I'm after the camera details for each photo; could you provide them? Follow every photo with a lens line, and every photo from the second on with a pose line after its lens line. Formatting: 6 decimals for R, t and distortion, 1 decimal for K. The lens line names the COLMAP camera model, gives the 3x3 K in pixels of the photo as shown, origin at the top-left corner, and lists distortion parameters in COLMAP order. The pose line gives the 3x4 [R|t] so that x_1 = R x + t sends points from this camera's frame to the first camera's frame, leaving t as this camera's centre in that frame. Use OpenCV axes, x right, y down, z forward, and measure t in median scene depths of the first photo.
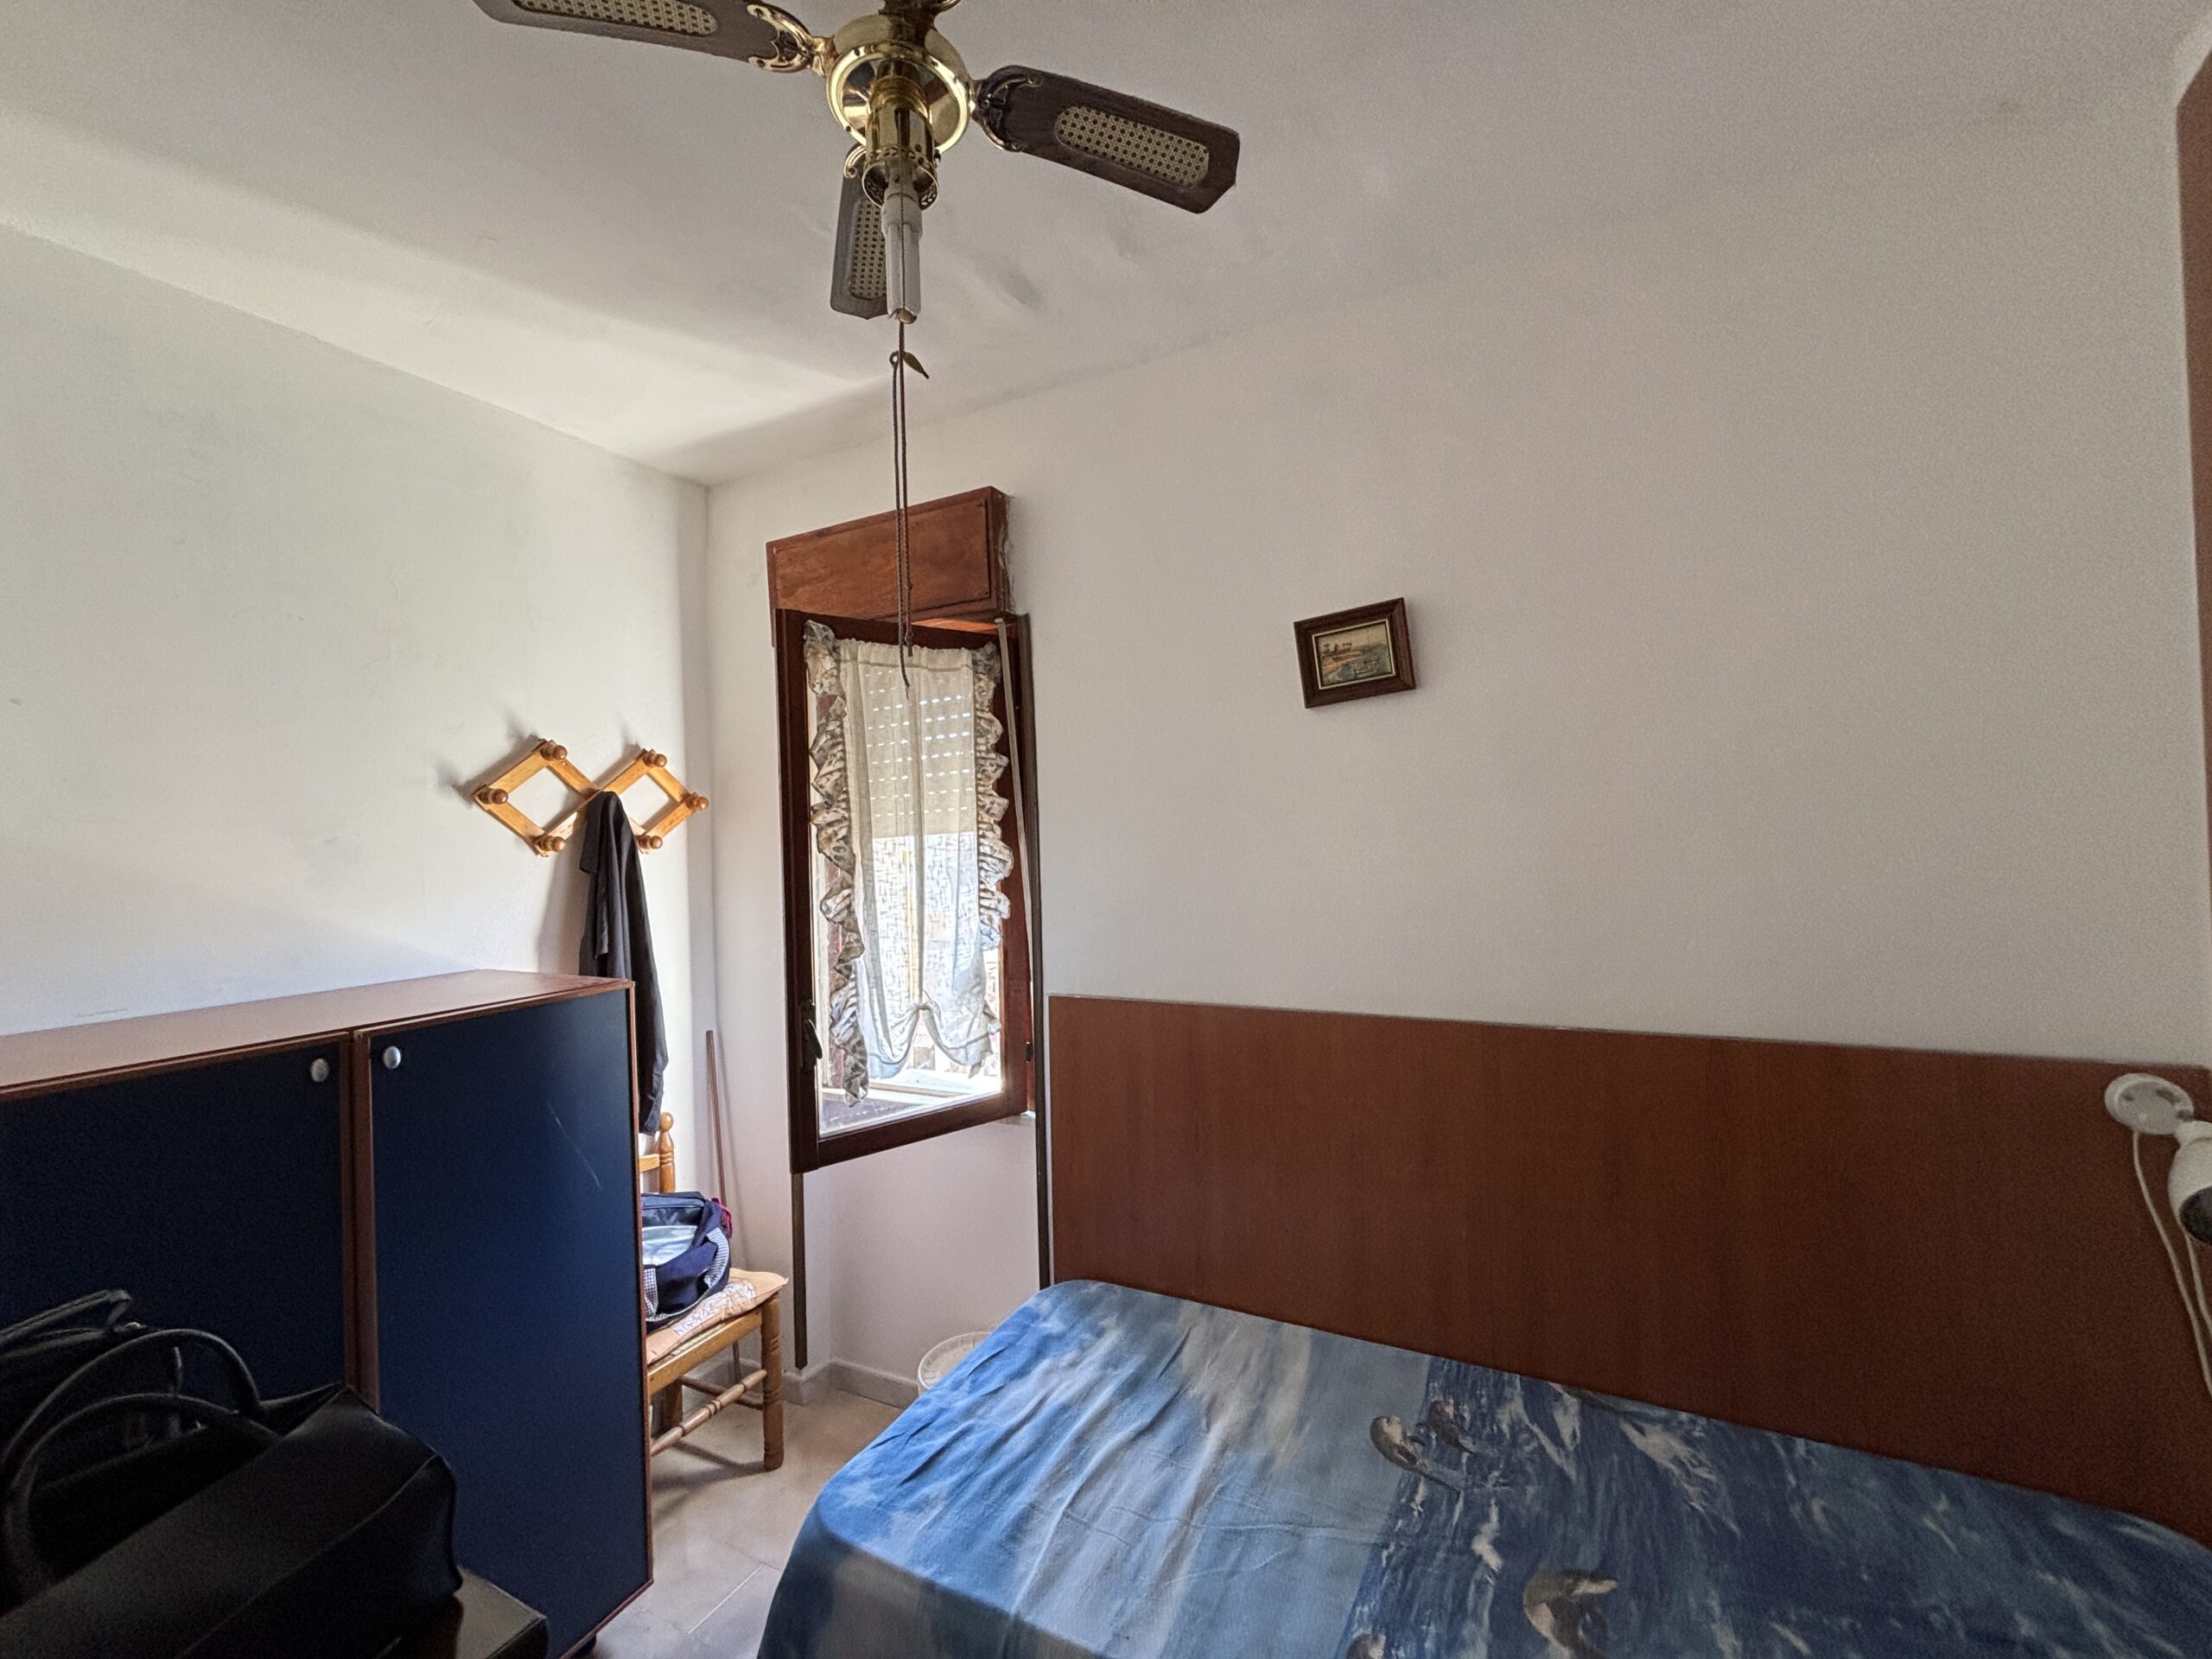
lens RADIAL K [[887.9, 0, 1095.1], [0, 887.9, 821.6], [0, 0, 1]] dist [0.001838, 0.000212]
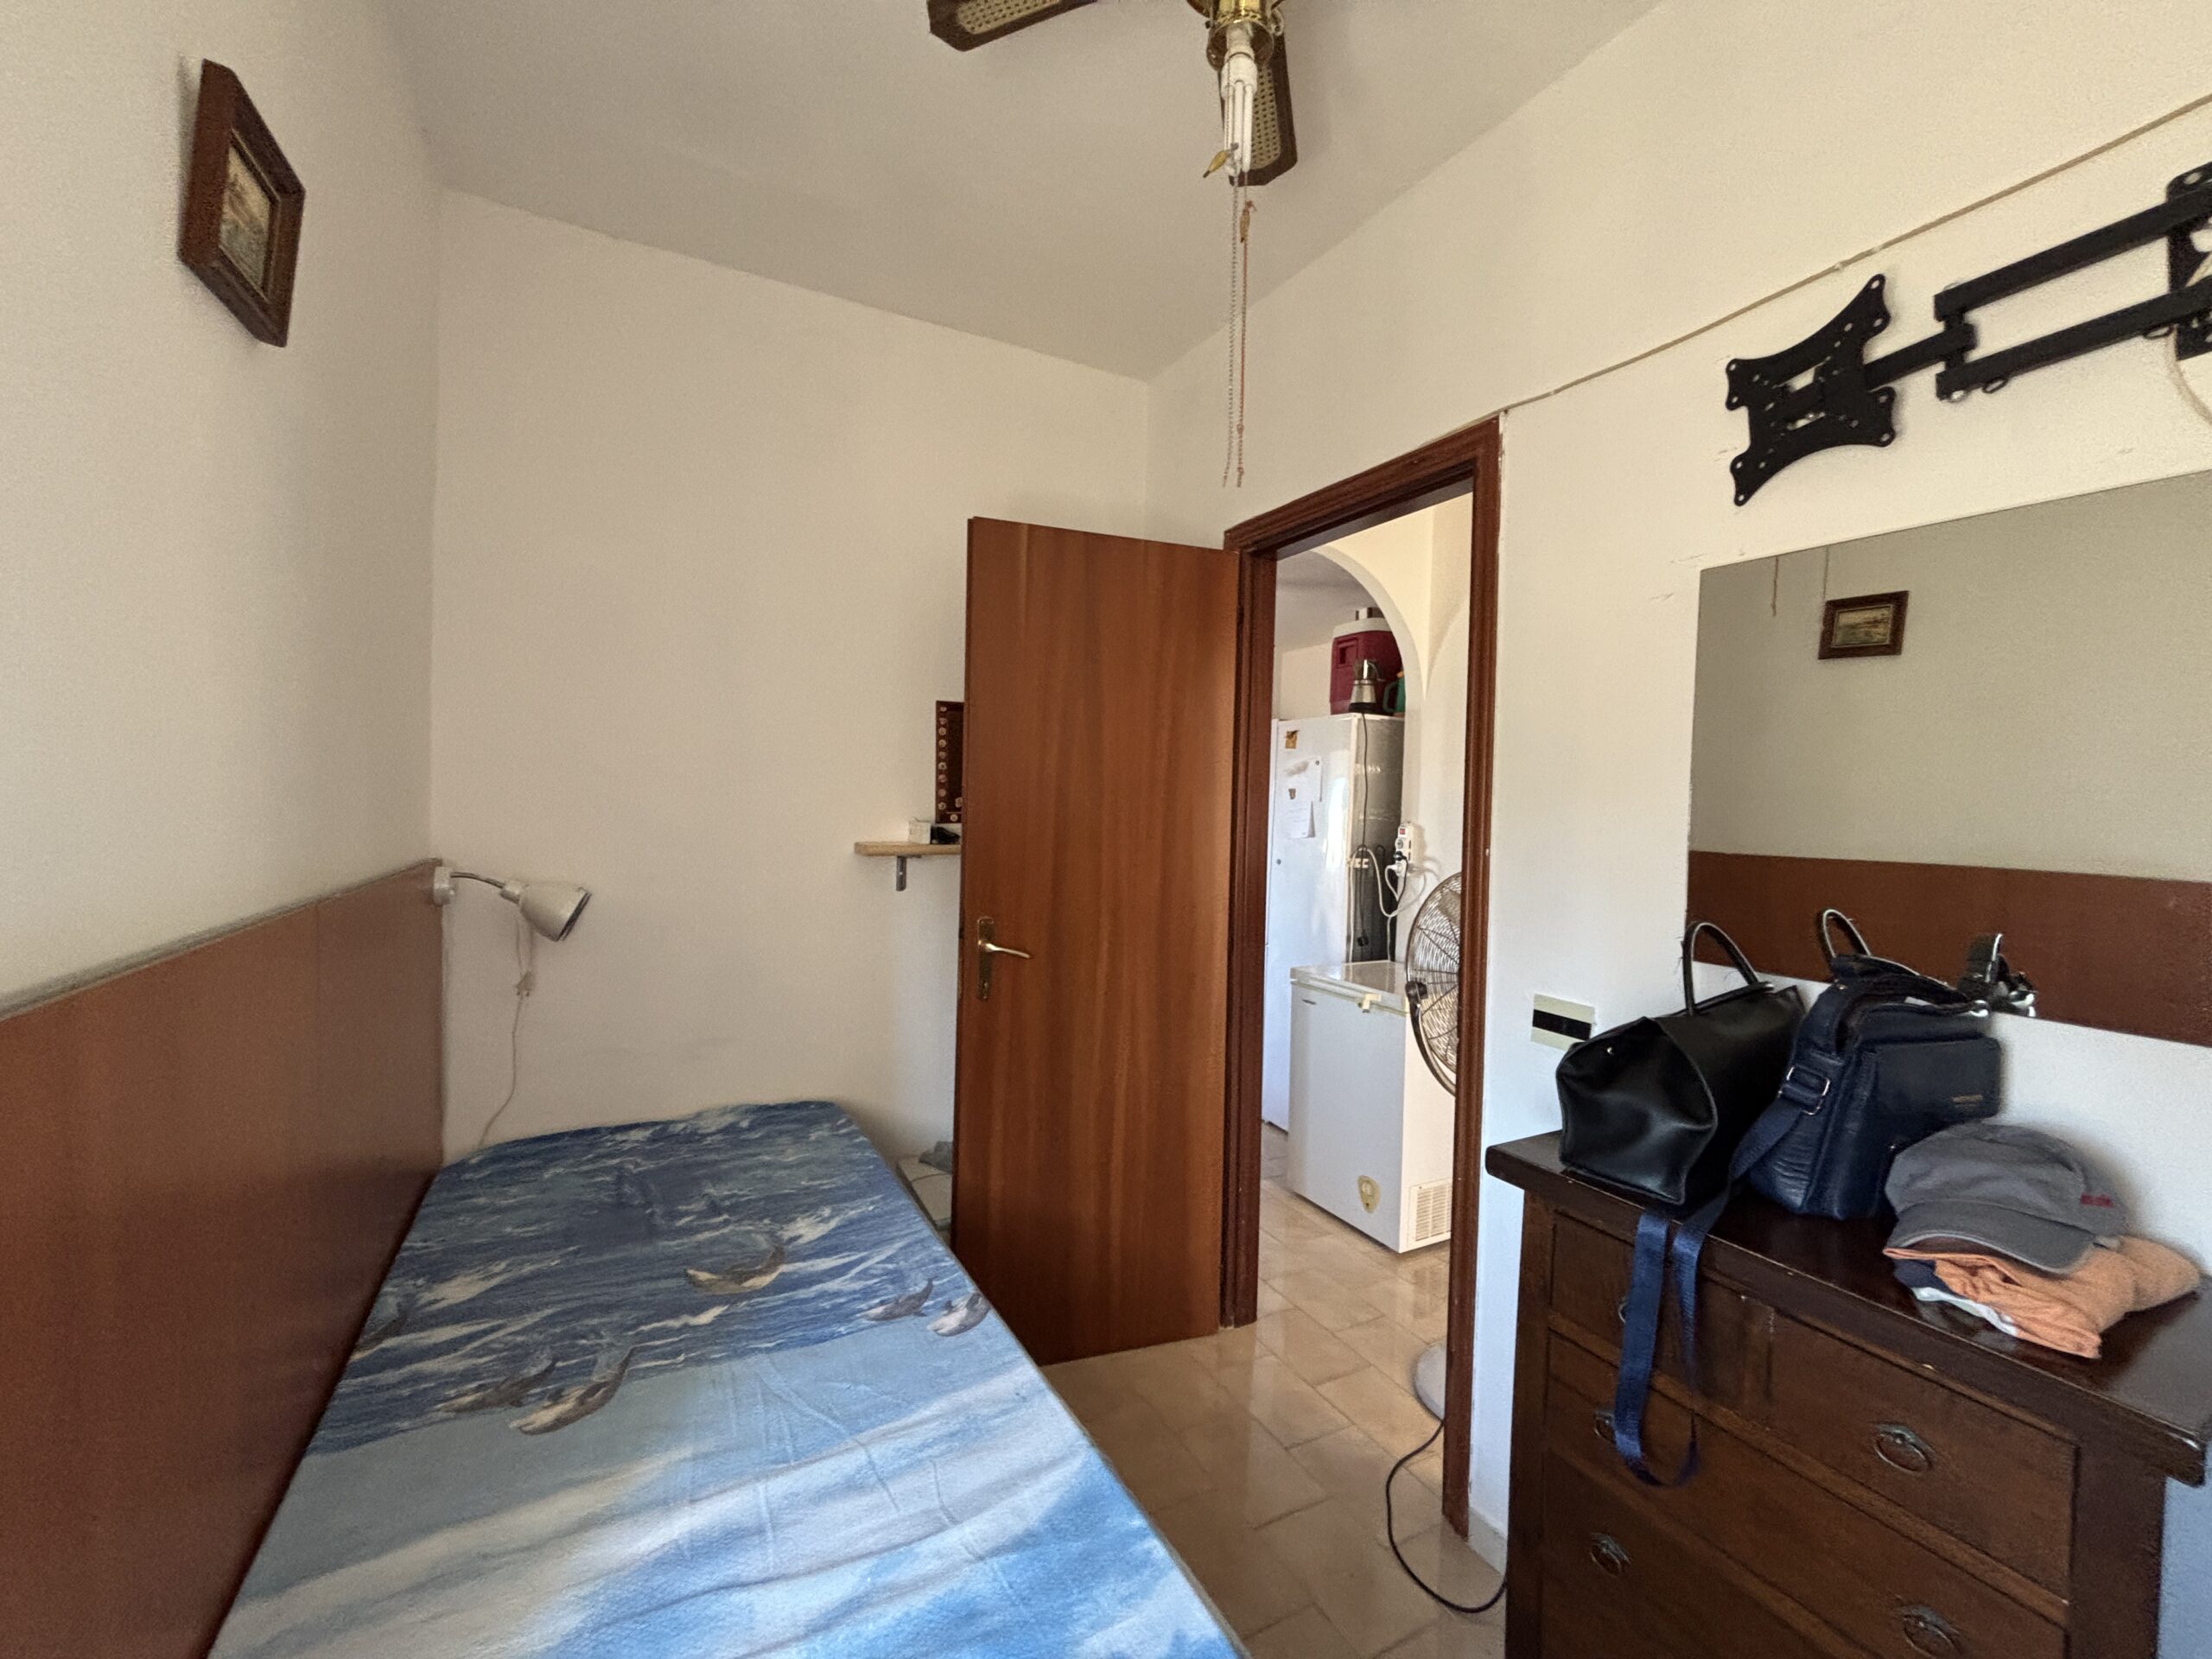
lens RADIAL K [[887.9, 0, 1098.1], [0, 887.9, 825.0], [0, 0, 1]] dist [0.001838, 0.000212]
pose [[-0.819468, -0.005685, 0.573097, -0.514940], [-0.010147, 0.999938, -0.004590, 0.193890], [-0.573035, -0.009577, -0.819475, 1.453207]]
